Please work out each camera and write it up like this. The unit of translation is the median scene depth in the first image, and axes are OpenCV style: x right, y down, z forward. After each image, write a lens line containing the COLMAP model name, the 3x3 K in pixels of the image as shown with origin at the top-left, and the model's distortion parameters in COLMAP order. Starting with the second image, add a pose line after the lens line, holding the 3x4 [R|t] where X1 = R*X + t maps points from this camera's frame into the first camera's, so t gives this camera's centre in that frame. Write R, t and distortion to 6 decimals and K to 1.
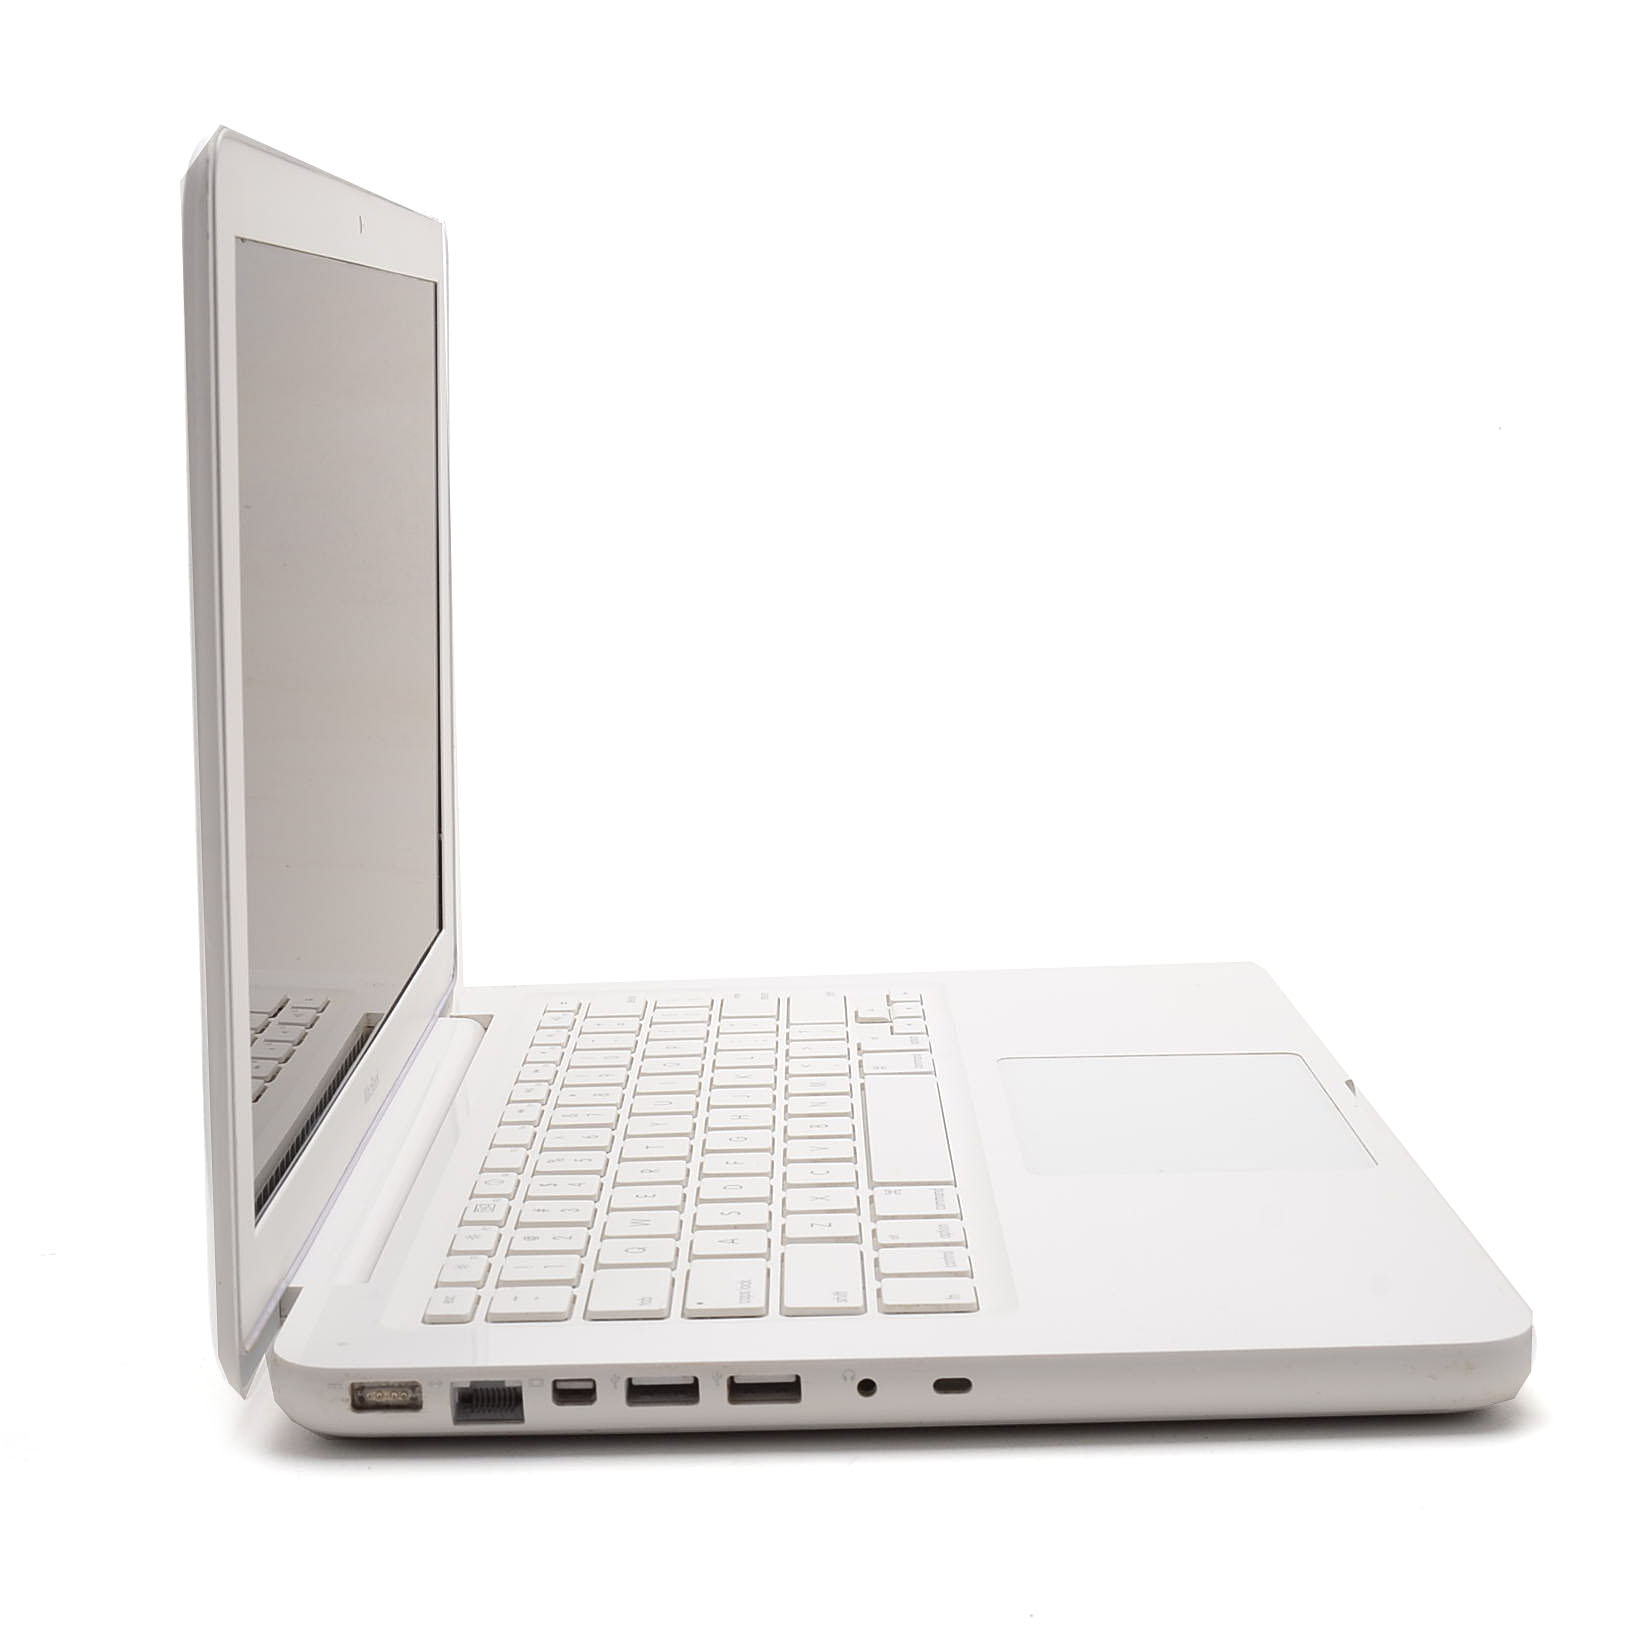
lens RADIAL K [[3027.3, 0, 816.0], [0, 3027.3, 816.0], [0, 0, 1]] dist [-0.252518, -0.068291]
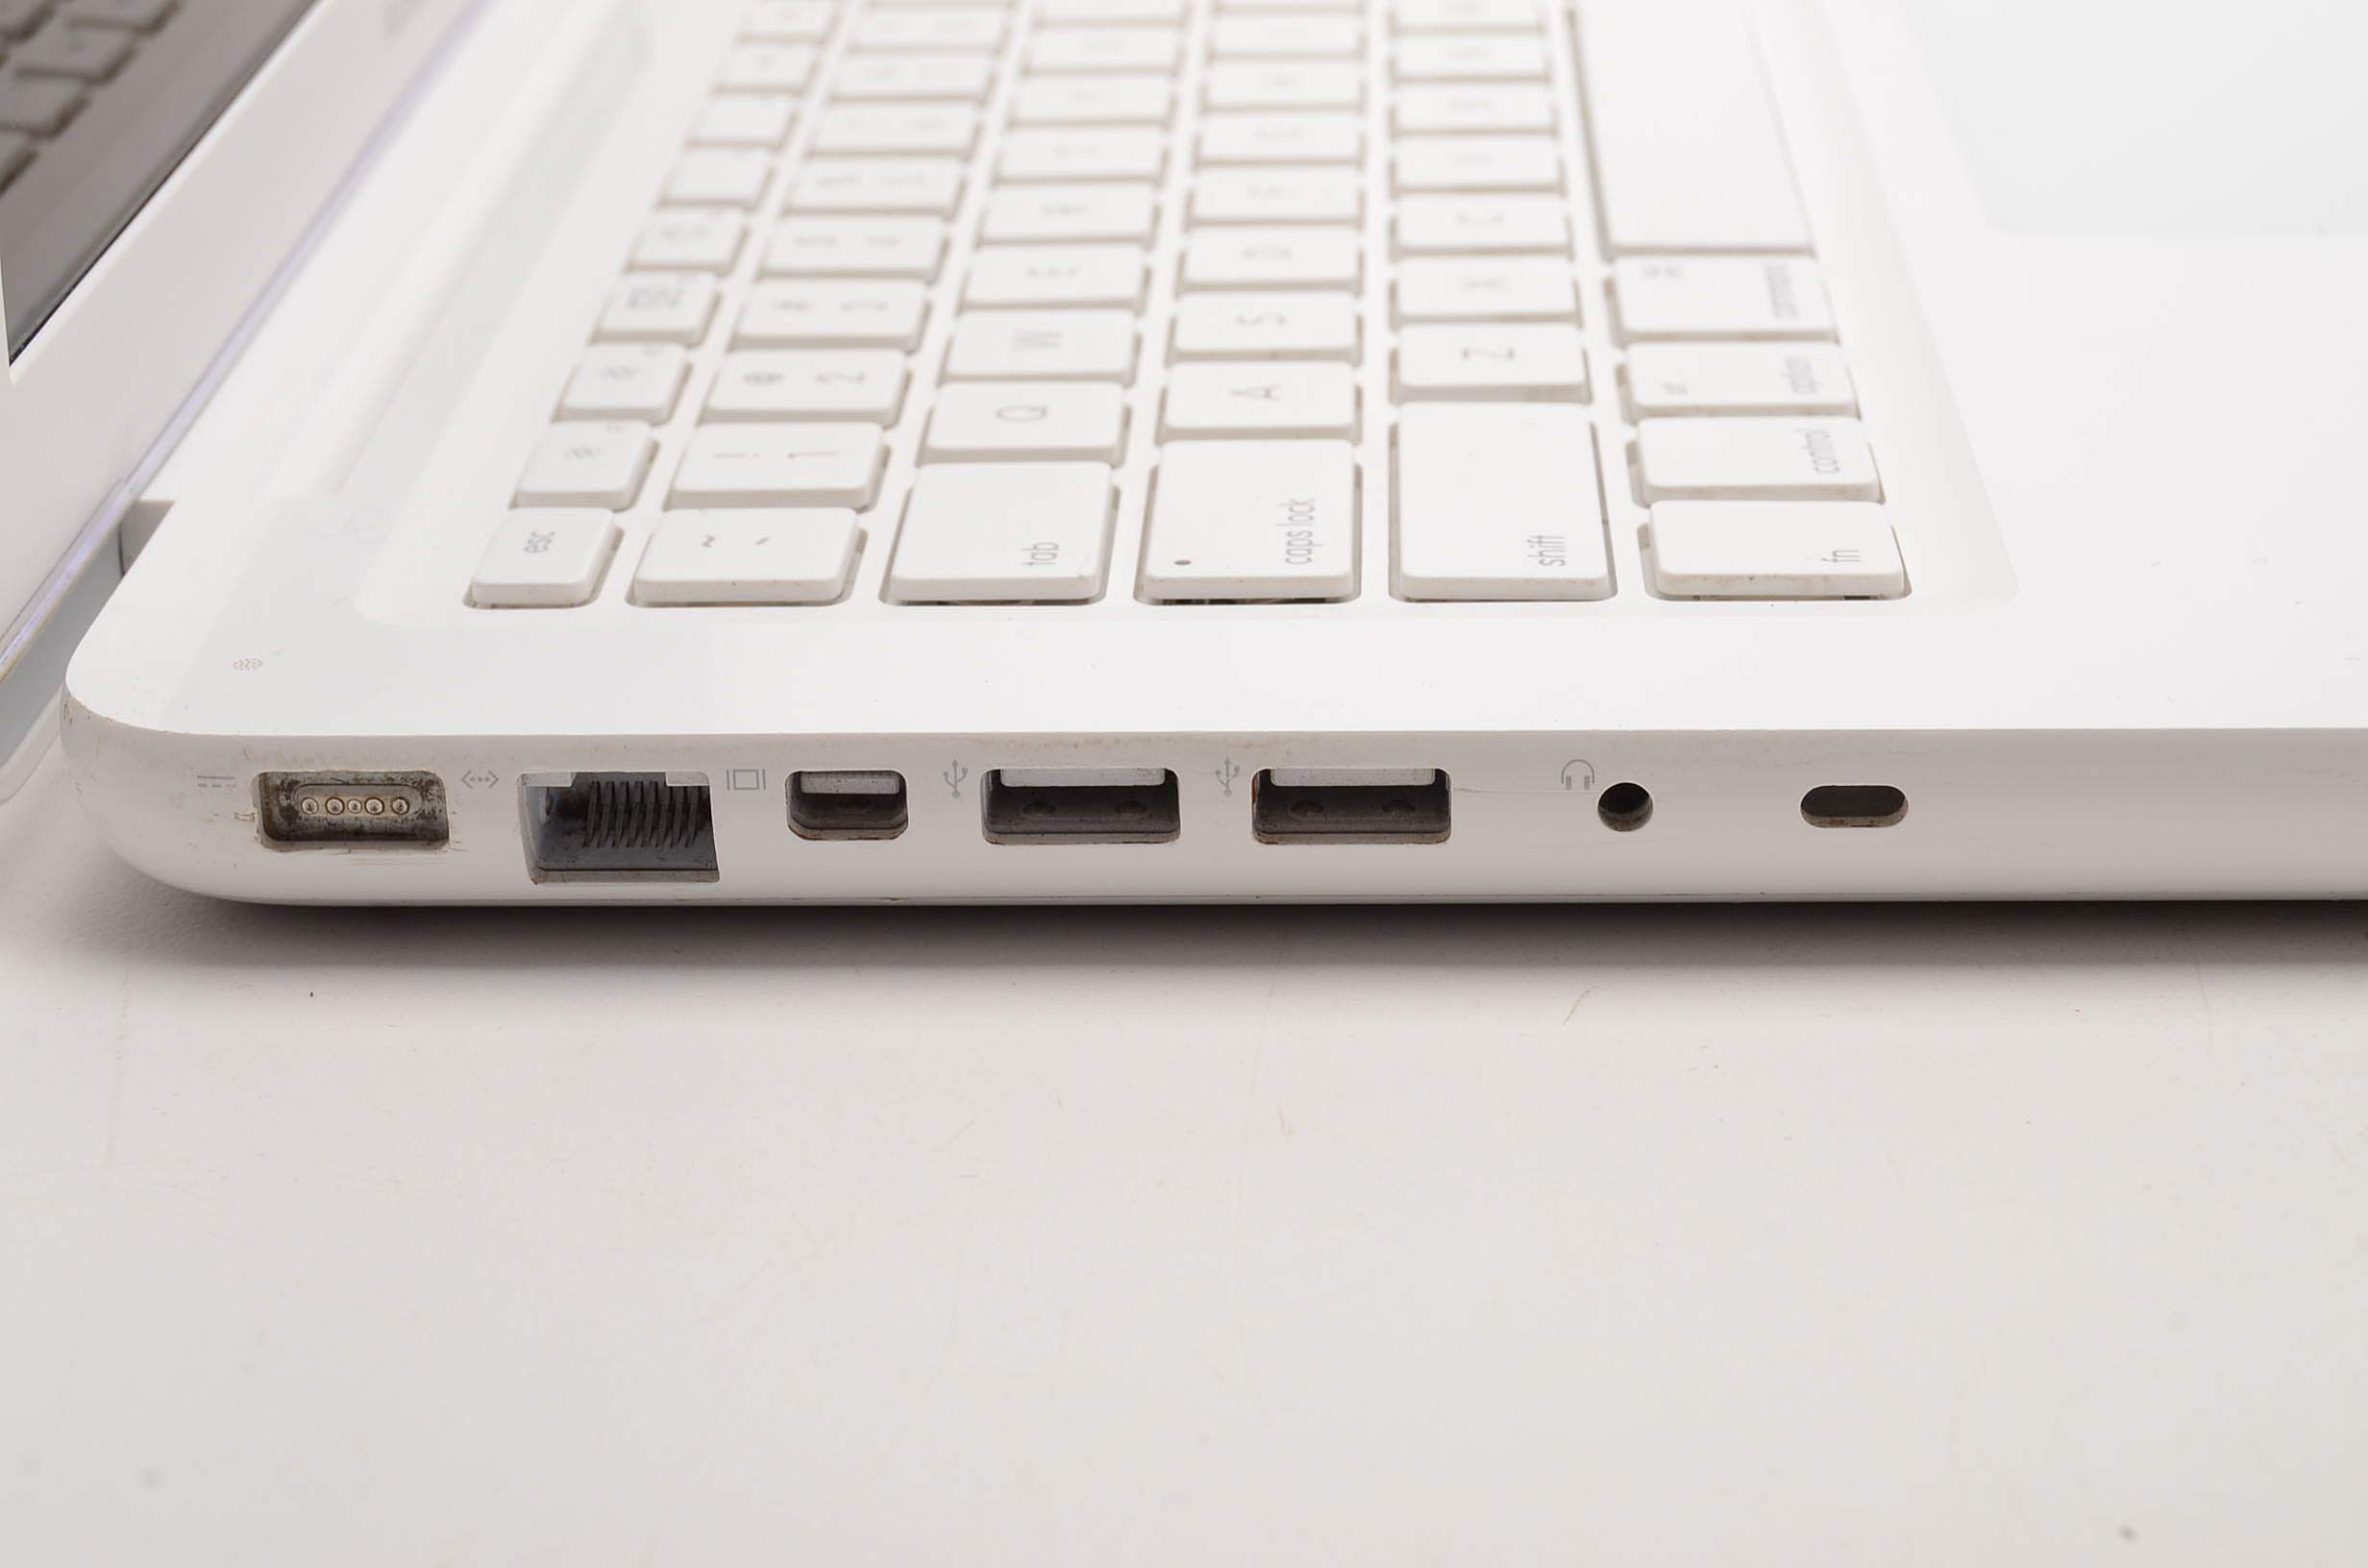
lens RADIAL K [[5119.5, 0, 1184.0], [0, 5119.5, 784.0], [0, 0, 1]] dist [0.031255, 0.275255]
pose [[0.999185, 0.018845, -0.035709, -0.013814], [-0.010126, 0.973093, 0.230192, 0.036724], [0.039086, -0.229642, 0.972490, 0.337717]]
